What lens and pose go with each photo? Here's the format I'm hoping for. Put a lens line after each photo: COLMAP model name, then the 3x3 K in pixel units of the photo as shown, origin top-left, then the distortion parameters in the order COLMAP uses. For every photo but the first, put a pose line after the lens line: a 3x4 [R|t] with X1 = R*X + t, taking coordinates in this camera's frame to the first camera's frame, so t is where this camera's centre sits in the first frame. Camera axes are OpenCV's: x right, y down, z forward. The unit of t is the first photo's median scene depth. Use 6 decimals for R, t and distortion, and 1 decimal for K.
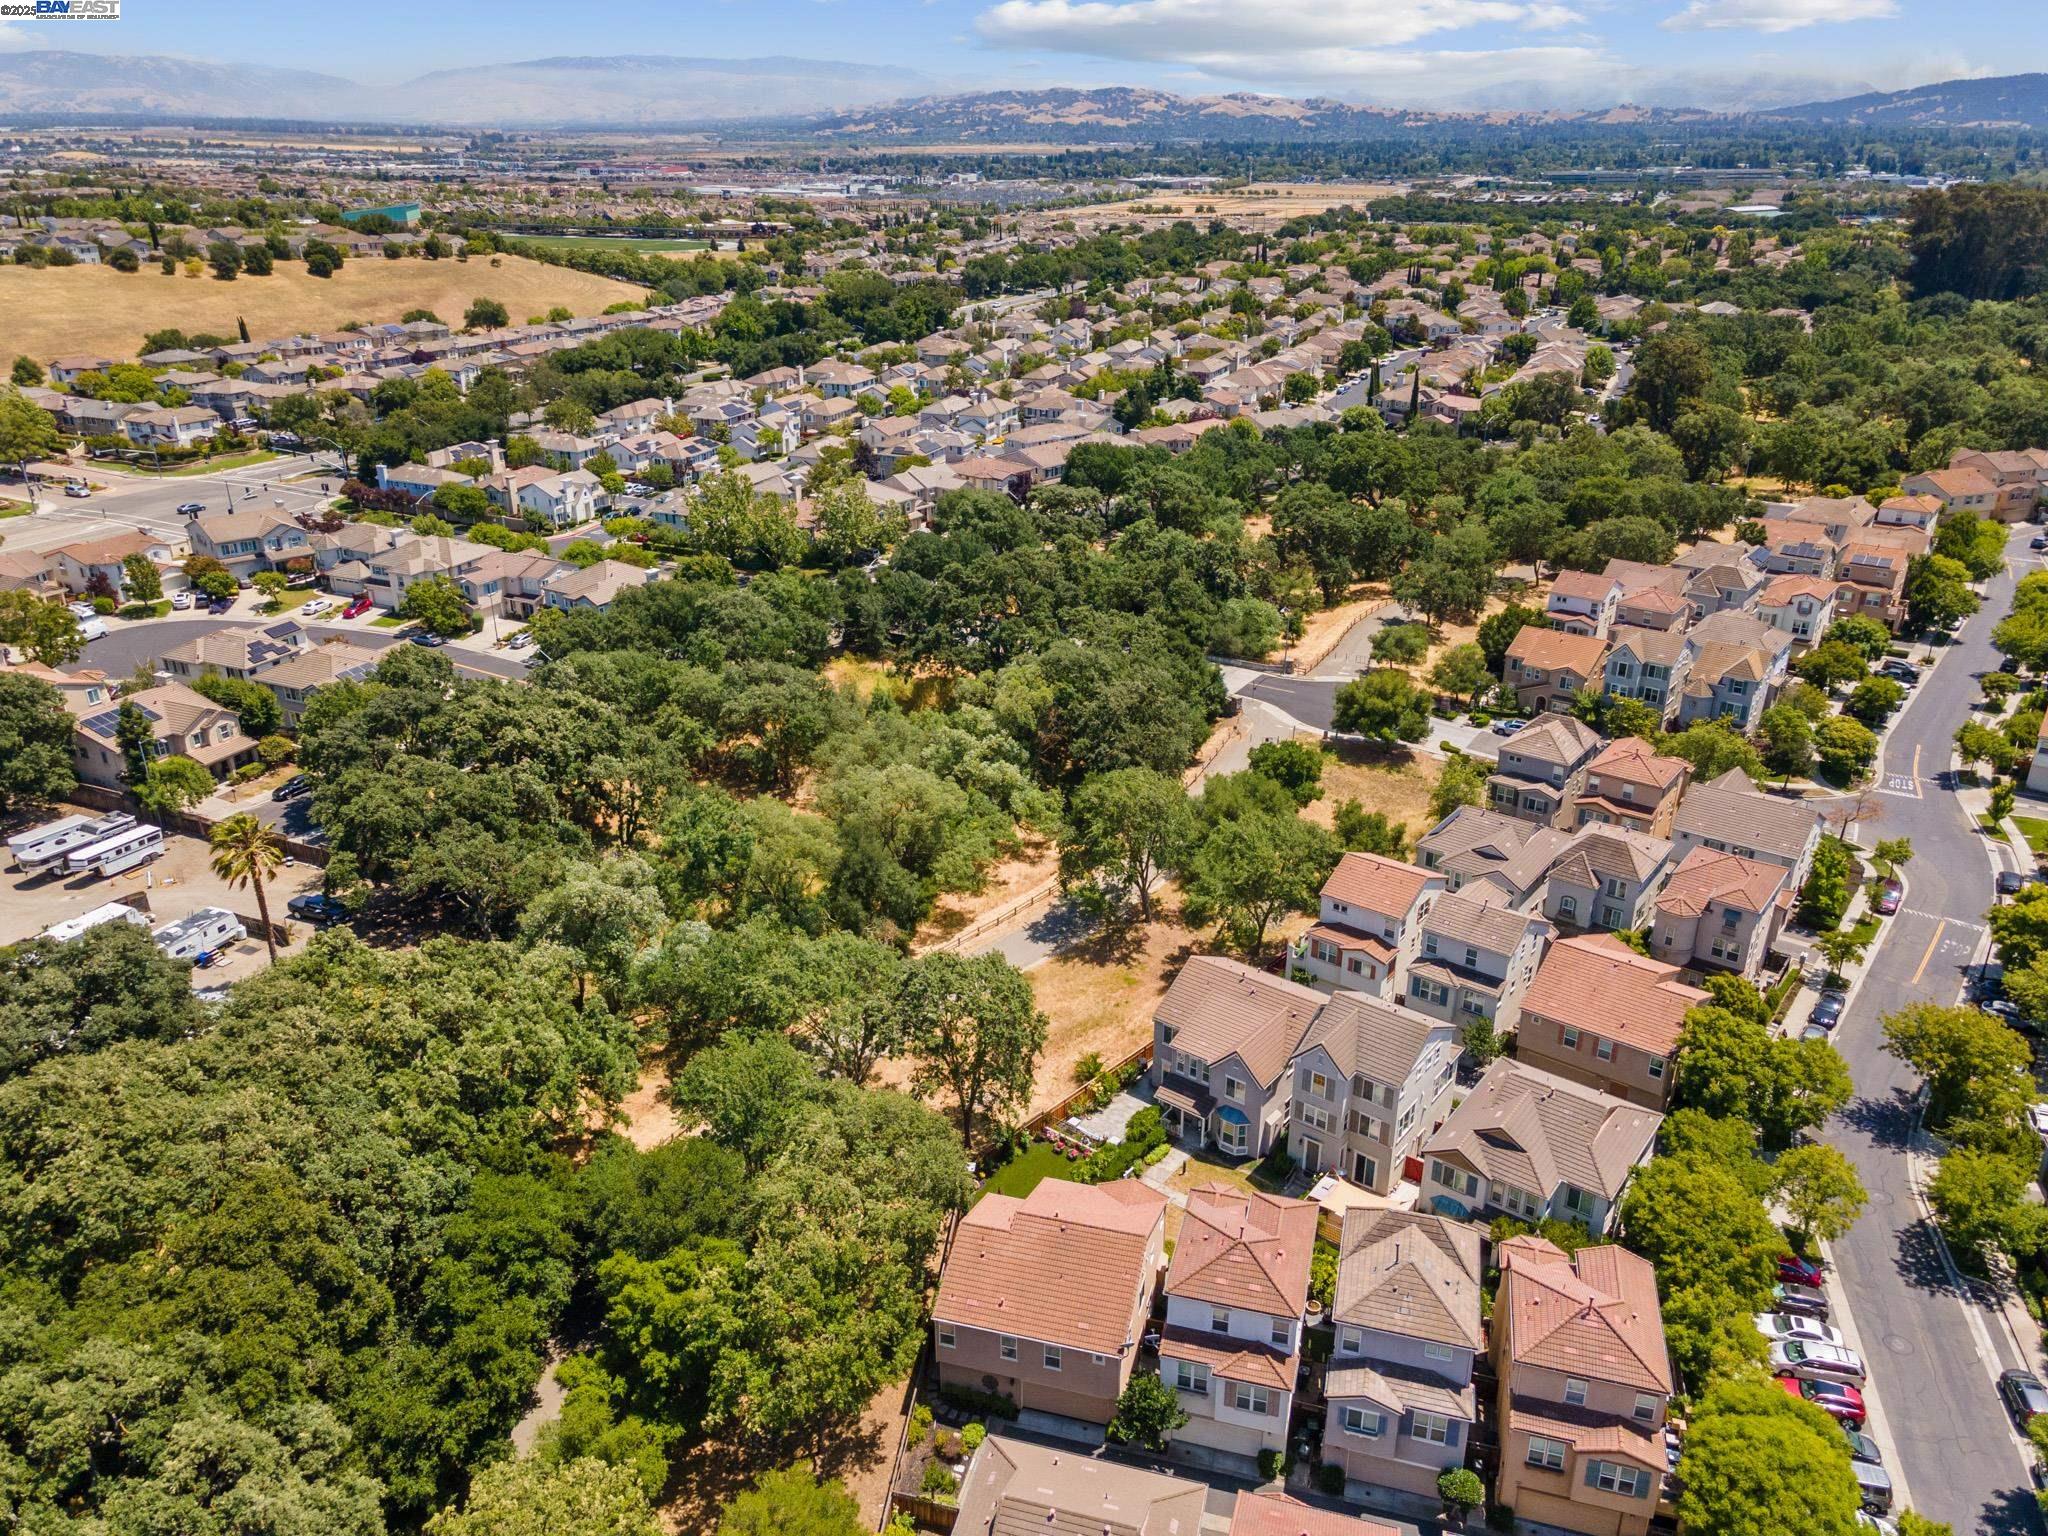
lens RADIAL K [[1497.6, 0, 1018.1], [0, 1497.6, 767.9], [0, 0, 1]] dist [0.051663, 0.005959]
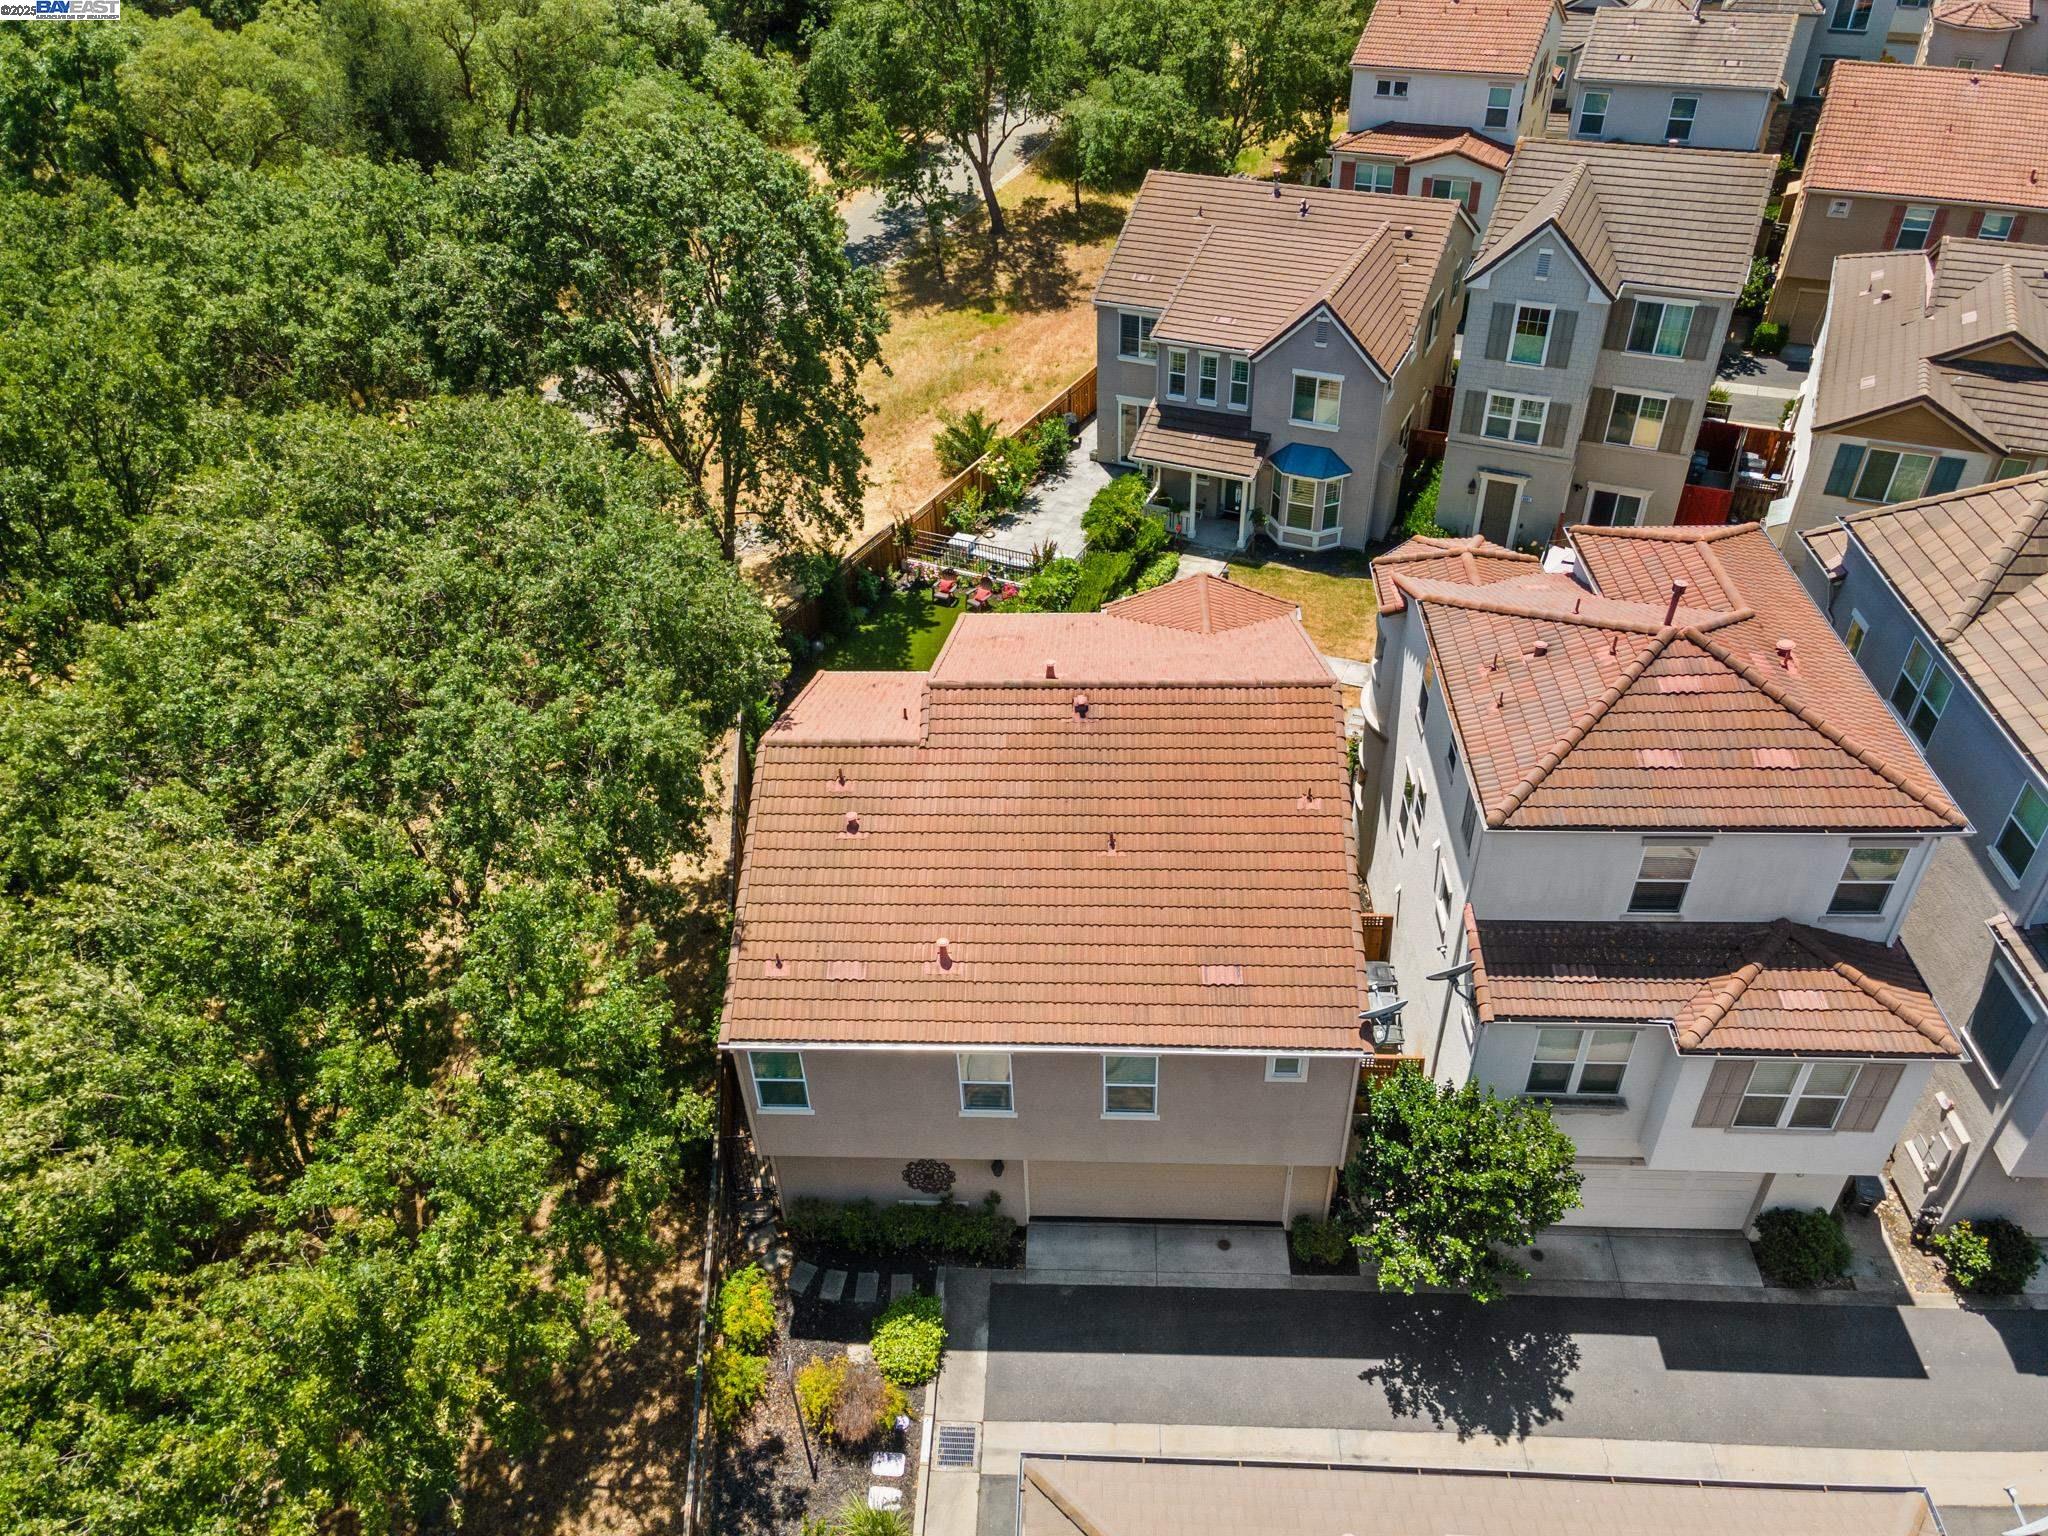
lens RADIAL K [[1497.6, 0, 1013.7], [0, 1497.6, 757.9], [0, 0, 1]] dist [0.051663, 0.005959]
pose [[0.974388, -0.166400, 0.151260, -0.017713], [0.123468, 0.958061, 0.258602, 0.117728], [-0.187947, -0.233303, 0.954068, 0.352471]]
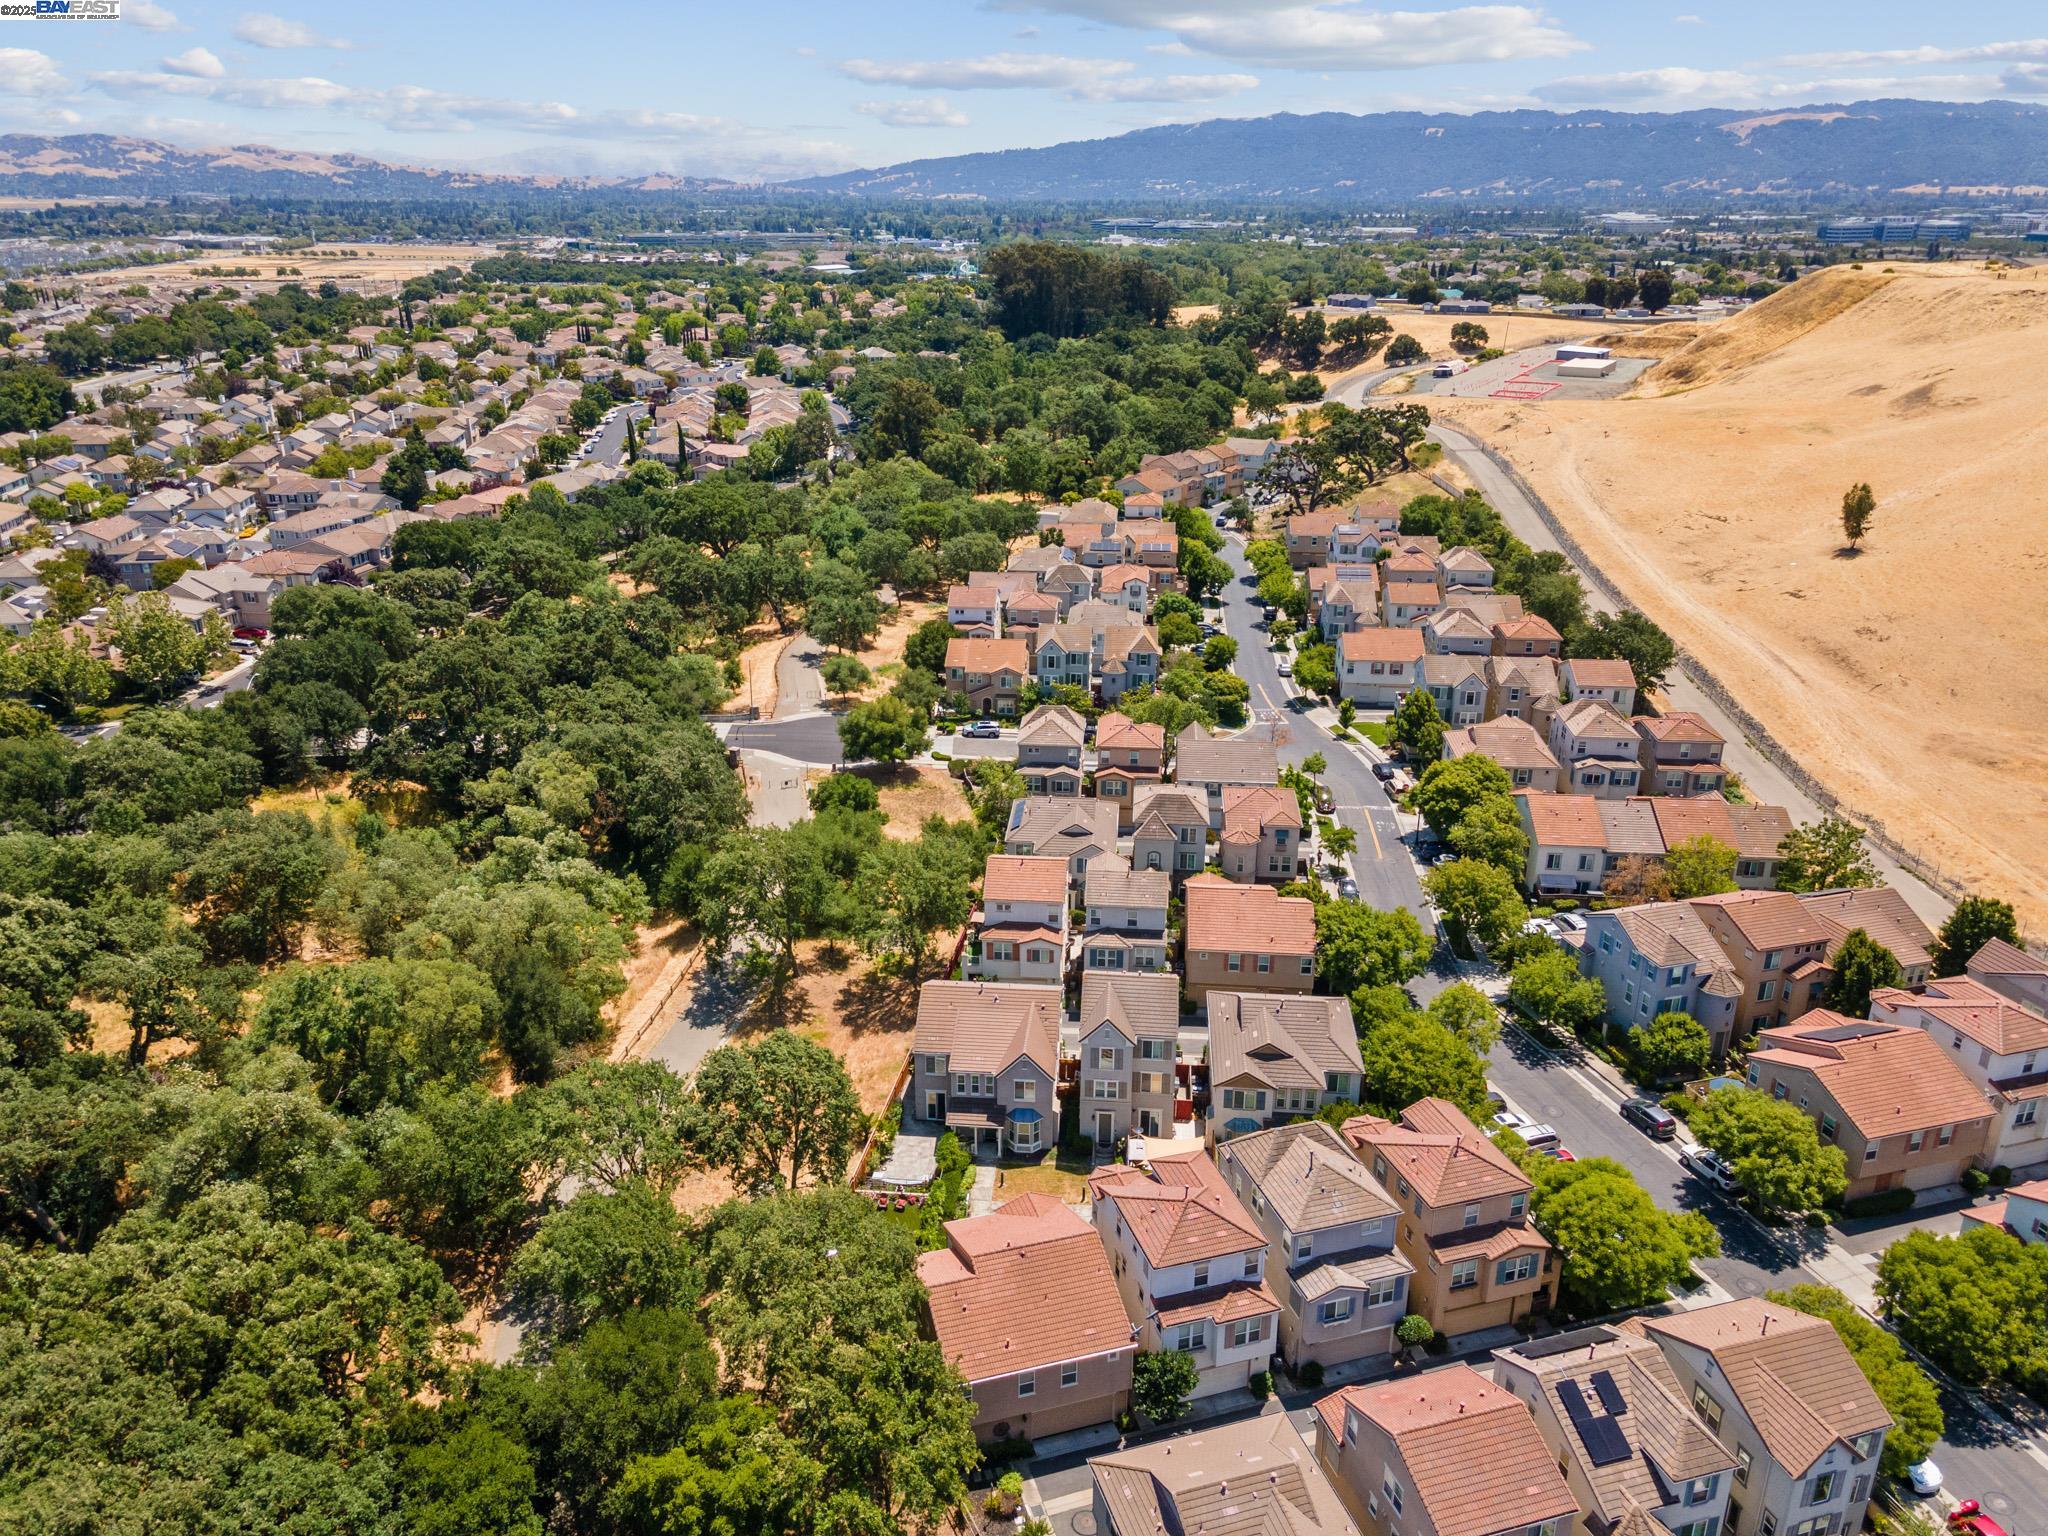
lens RADIAL K [[1497.6, 0, 1021.5], [0, 1497.6, 782.9], [0, 0, 1]] dist [0.051663, 0.005959]
pose [[0.839652, -0.199896, 0.505000, -0.212327], [0.213350, 0.976459, 0.031782, -0.017454], [-0.499465, 0.081056, 0.862534, 0.053604]]
